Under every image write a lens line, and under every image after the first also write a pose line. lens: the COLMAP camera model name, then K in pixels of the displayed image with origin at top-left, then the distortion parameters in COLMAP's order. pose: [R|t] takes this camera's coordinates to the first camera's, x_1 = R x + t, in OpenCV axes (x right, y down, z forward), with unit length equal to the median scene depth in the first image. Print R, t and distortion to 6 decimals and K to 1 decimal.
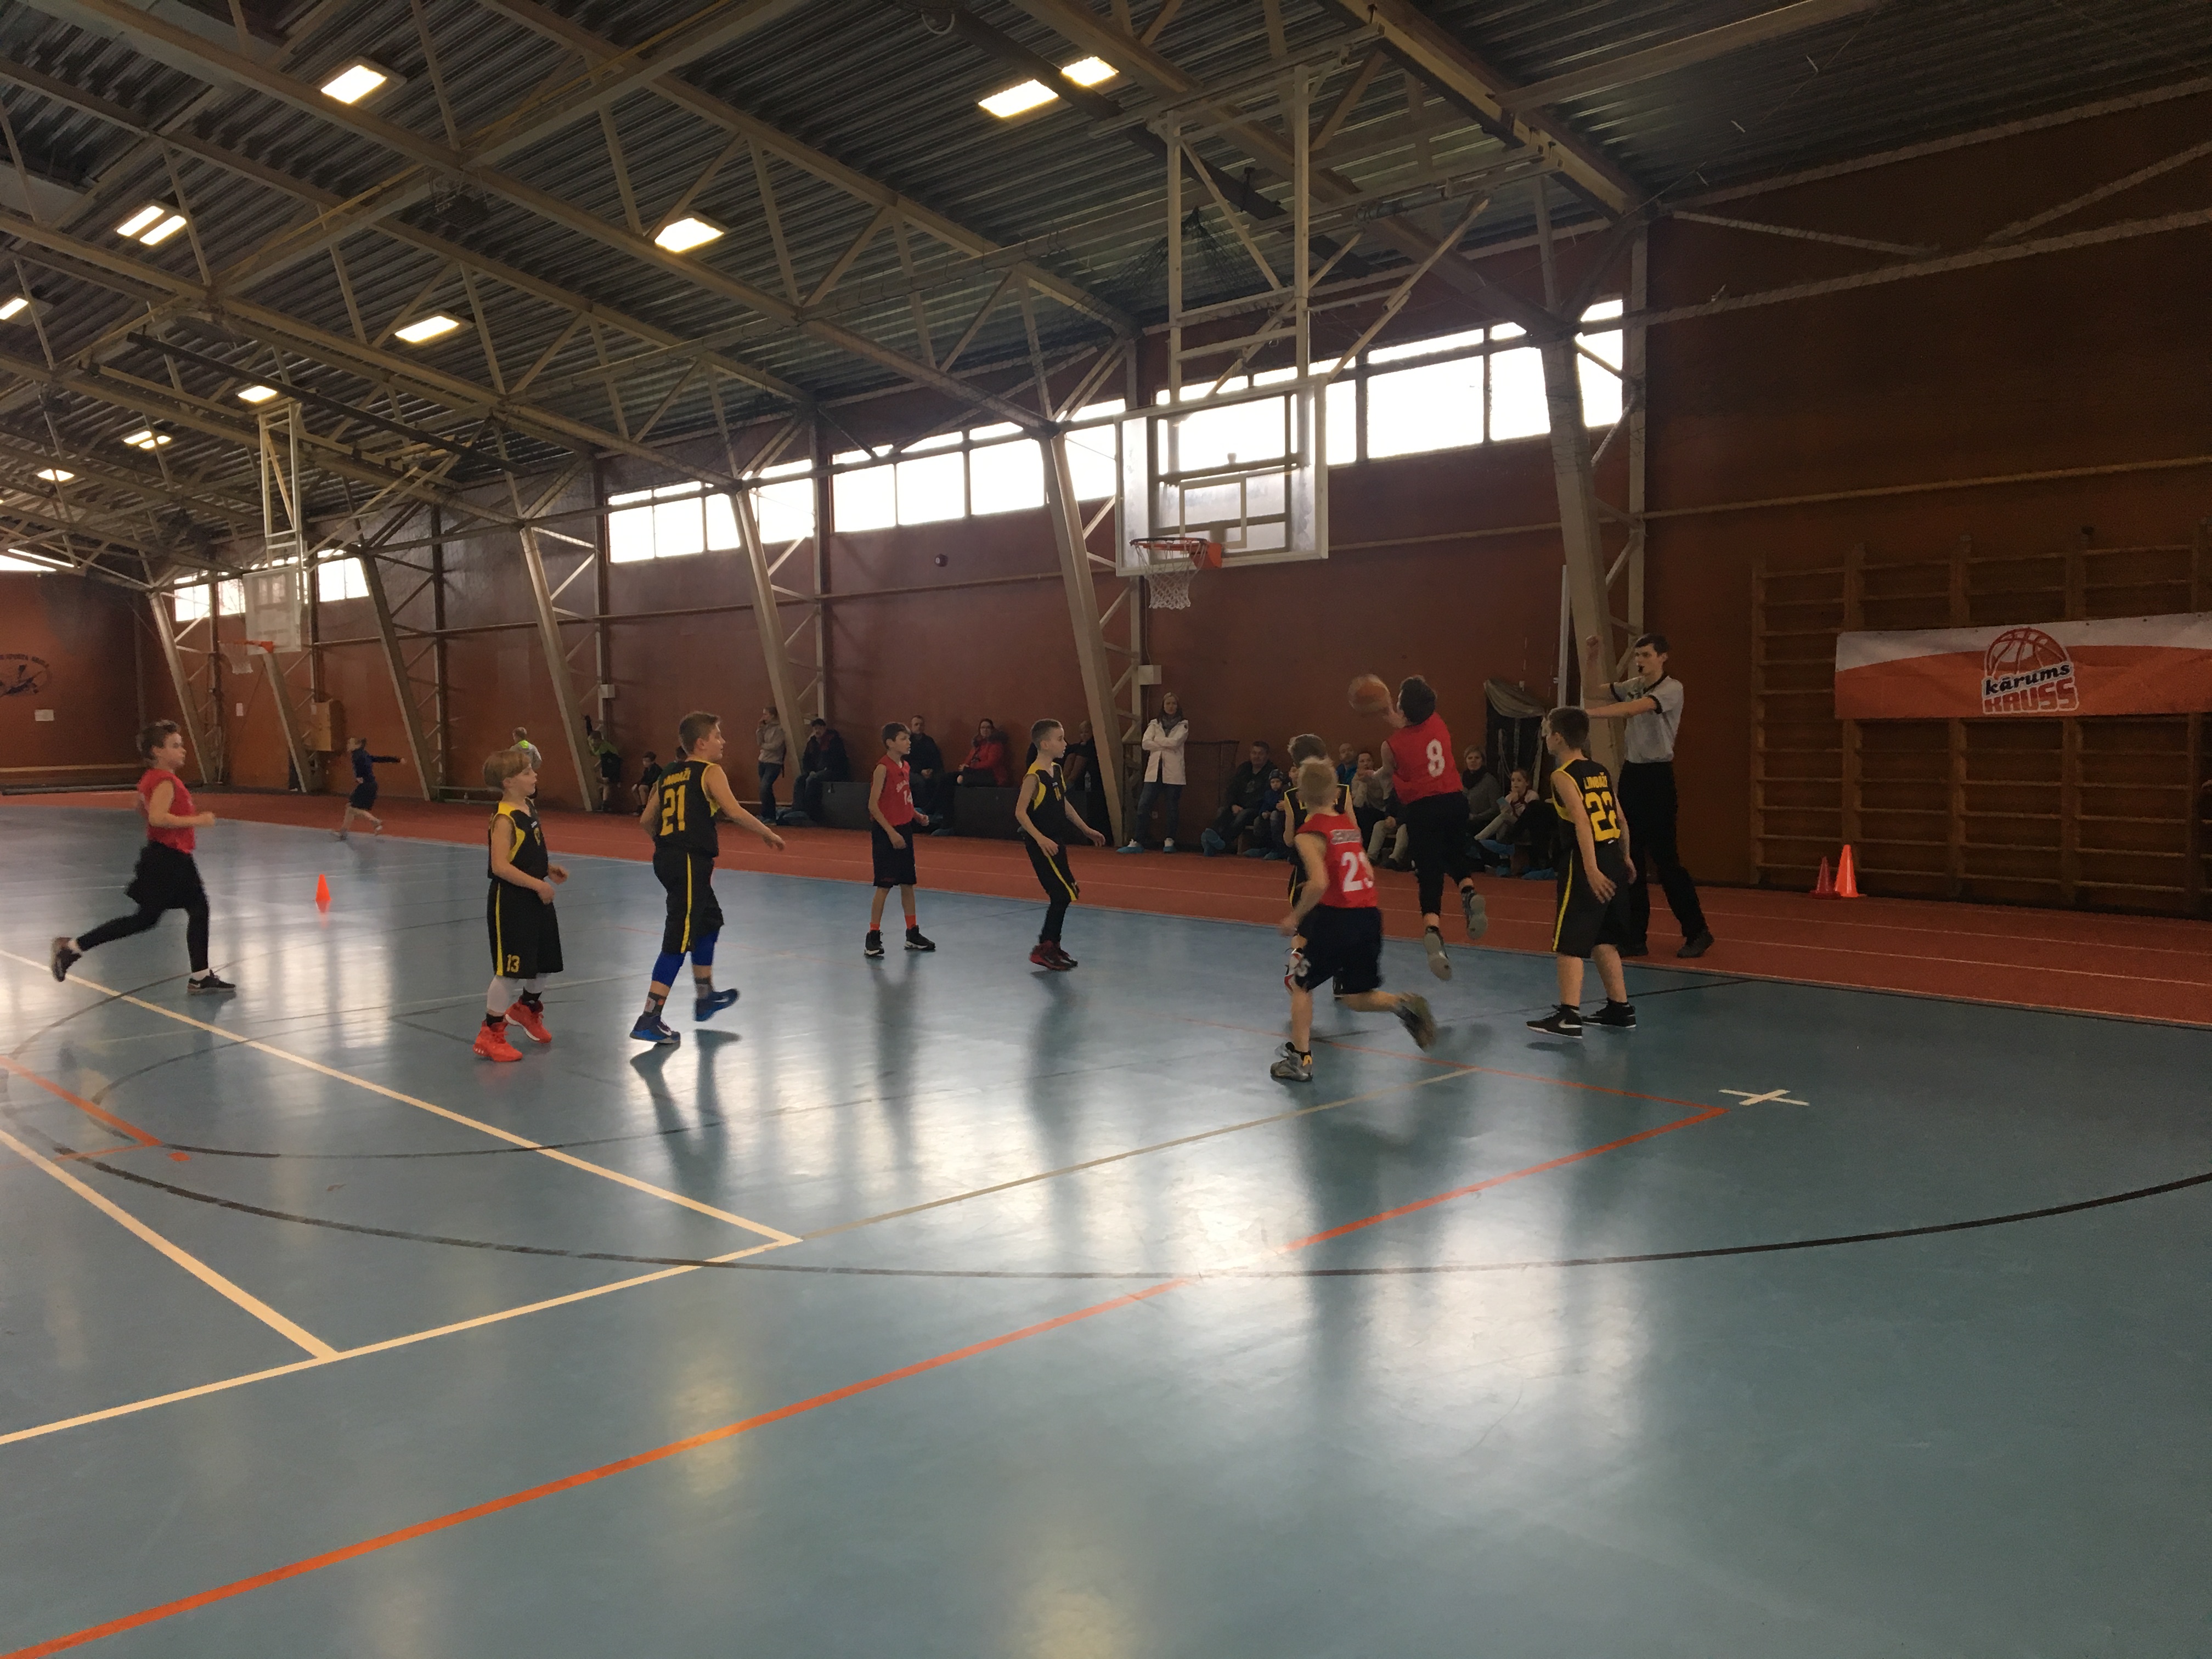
lens RADIAL K [[1905.3, 0, 1101.7], [0, 1905.3, 832.7], [0, 0, 1]] dist [0.073823, -0.106625]
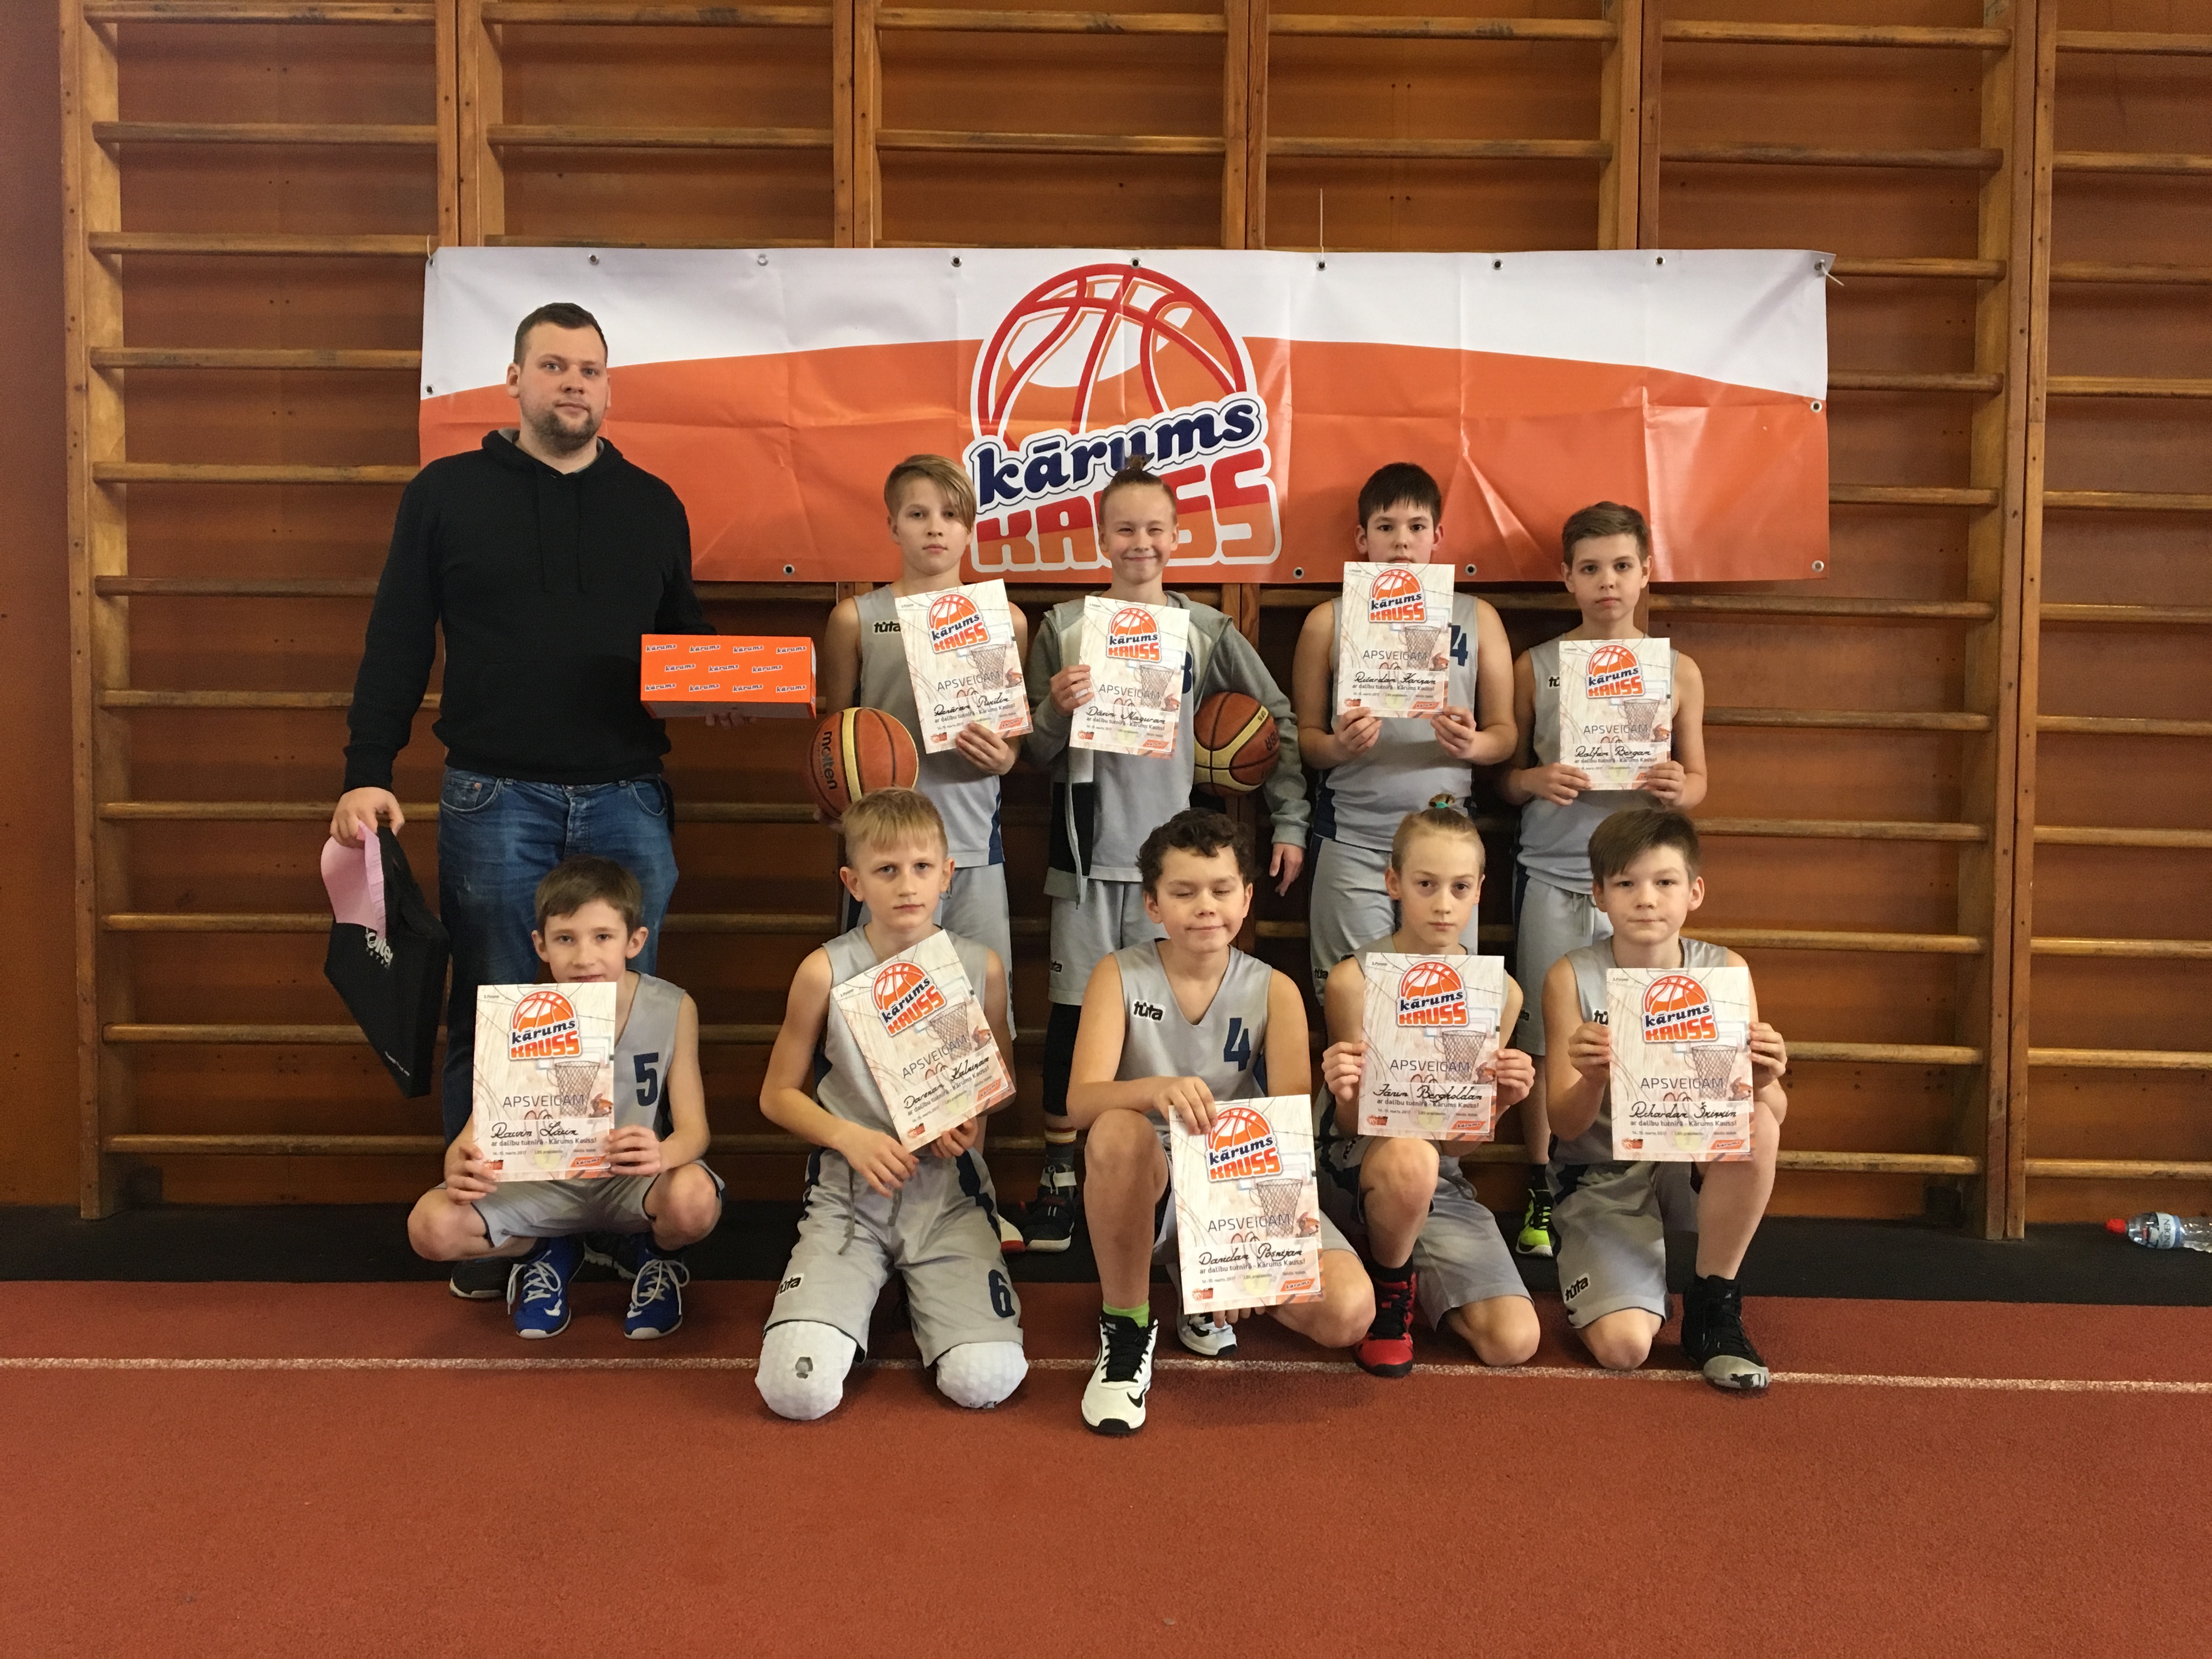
lens RADIAL K [[1905.3, 0, 1045.2], [0, 1905.3, 862.0], [0, 0, 1]] dist [0.073823, -0.106625]
pose [[0.668938, -0.019983, 0.743049, 0.259818], [0.037886, 0.999256, -0.007234, -0.016779], [-0.742352, 0.032990, 0.669197, 0.819788]]
